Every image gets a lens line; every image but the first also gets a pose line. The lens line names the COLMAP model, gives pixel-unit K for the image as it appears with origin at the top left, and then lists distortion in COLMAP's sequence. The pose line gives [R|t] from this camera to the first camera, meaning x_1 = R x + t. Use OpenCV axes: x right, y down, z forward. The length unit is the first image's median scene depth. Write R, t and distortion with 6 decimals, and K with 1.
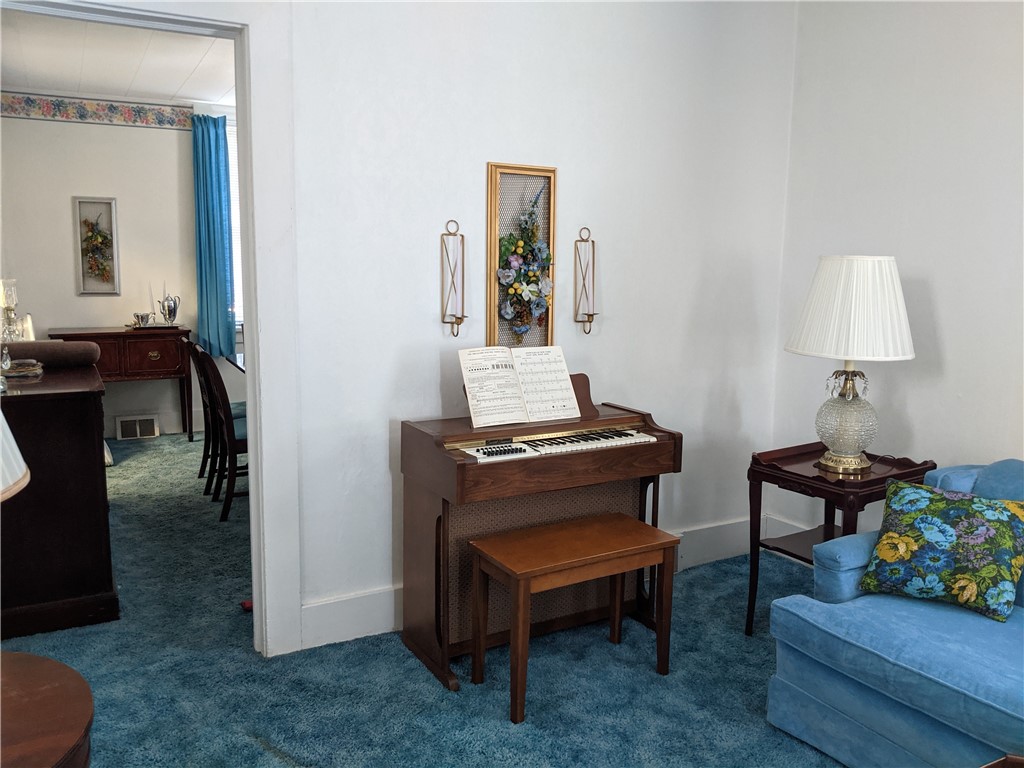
lens RADIAL K [[821.7, 0, 505.9], [0, 821.7, 385.5], [0, 0, 1]] dist [0.056128, -0.101770]
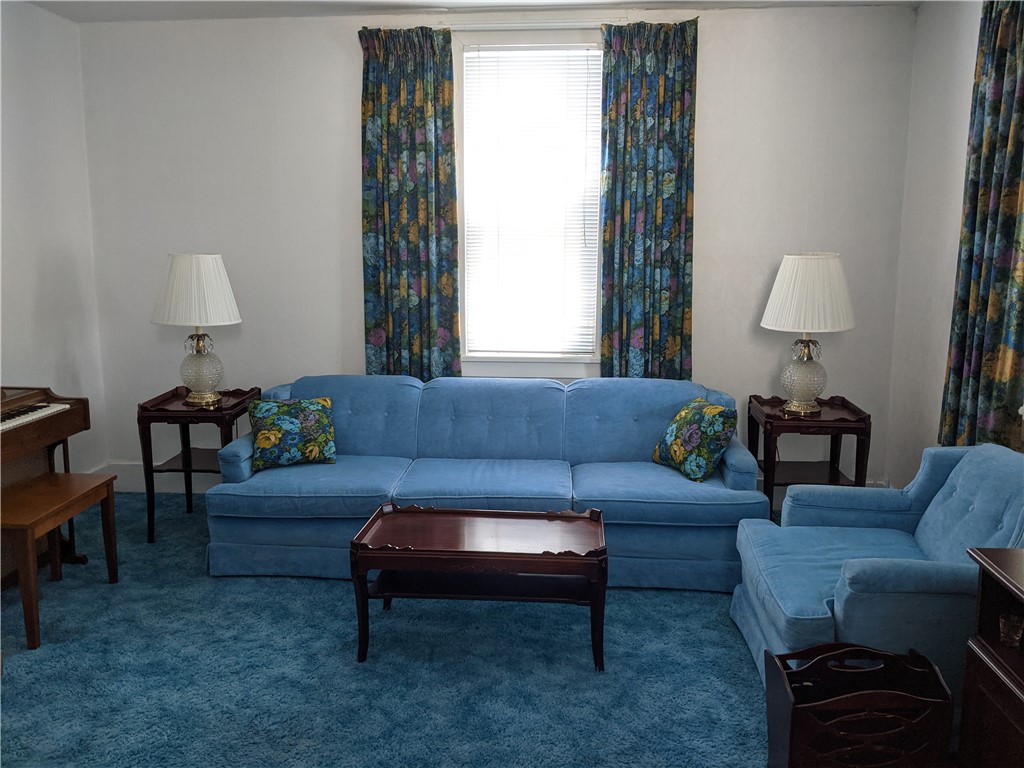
lens RADIAL K [[821.7, 0, 506.1], [0, 821.7, 376.4], [0, 0, 1]] dist [0.056128, -0.101770]
pose [[0.546299, -0.140851, 0.825663, -0.449706], [0.122418, 0.988601, 0.087649, -0.005582], [-0.828596, 0.053193, 0.557314, -0.214351]]
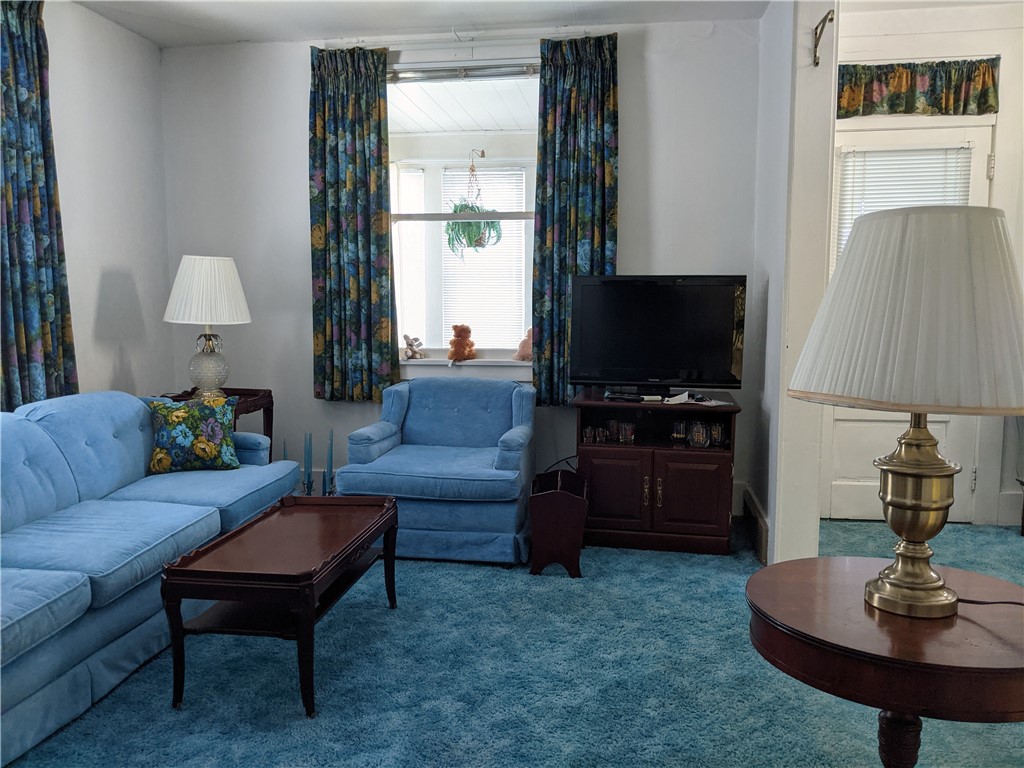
lens RADIAL K [[821.7, 0, 509.9], [0, 821.7, 403.3], [0, 0, 1]] dist [0.056128, -0.101770]
pose [[-0.805226, -0.095837, 0.585173, -0.365765], [0.069474, 0.964808, 0.253611, -0.141794], [-0.588885, 0.244868, -0.770230, 1.407834]]
